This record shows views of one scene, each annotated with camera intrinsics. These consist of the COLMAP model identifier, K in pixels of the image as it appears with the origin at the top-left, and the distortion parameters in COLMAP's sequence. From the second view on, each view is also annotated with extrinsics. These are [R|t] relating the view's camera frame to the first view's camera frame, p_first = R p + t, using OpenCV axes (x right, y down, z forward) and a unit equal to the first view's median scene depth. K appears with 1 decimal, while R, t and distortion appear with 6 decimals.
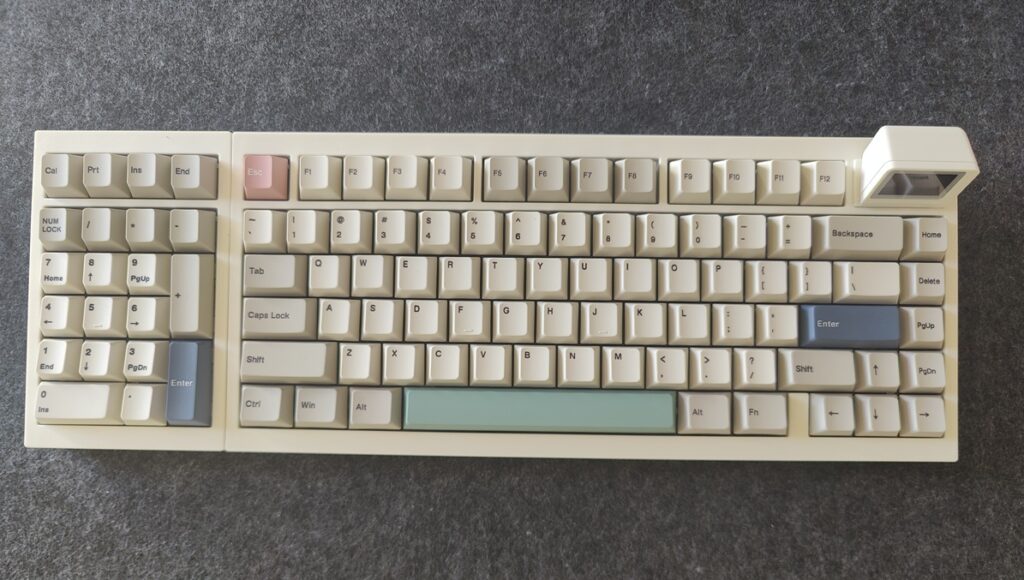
lens RADIAL K [[705.4, 0, 509.8], [0, 705.4, 287.0], [0, 0, 1]] dist [-0.007038, 0.001262]
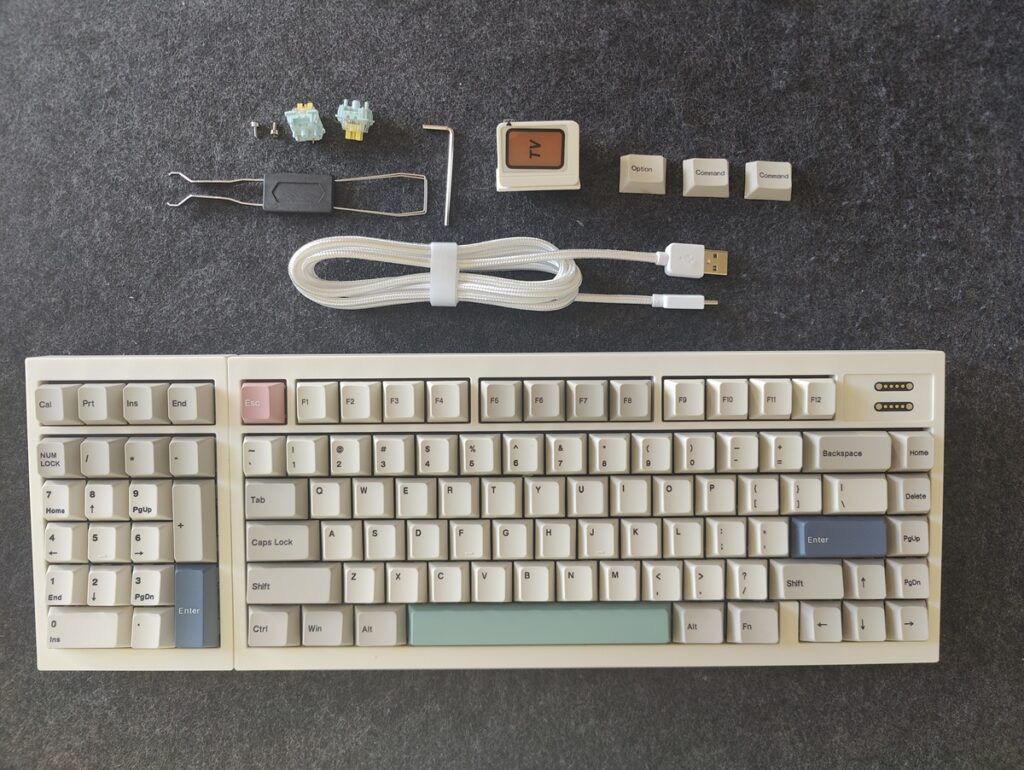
lens RADIAL K [[683.5, 0, 546.0], [0, 683.5, 390.1], [0, 0, 1]] dist [0.001441, -0.002181]
pose [[0.999726, -0.014537, 0.018363, 0.037978], [0.013251, 0.997576, 0.068311, -0.237183], [-0.019311, -0.068049, 0.997495, 0.021465]]
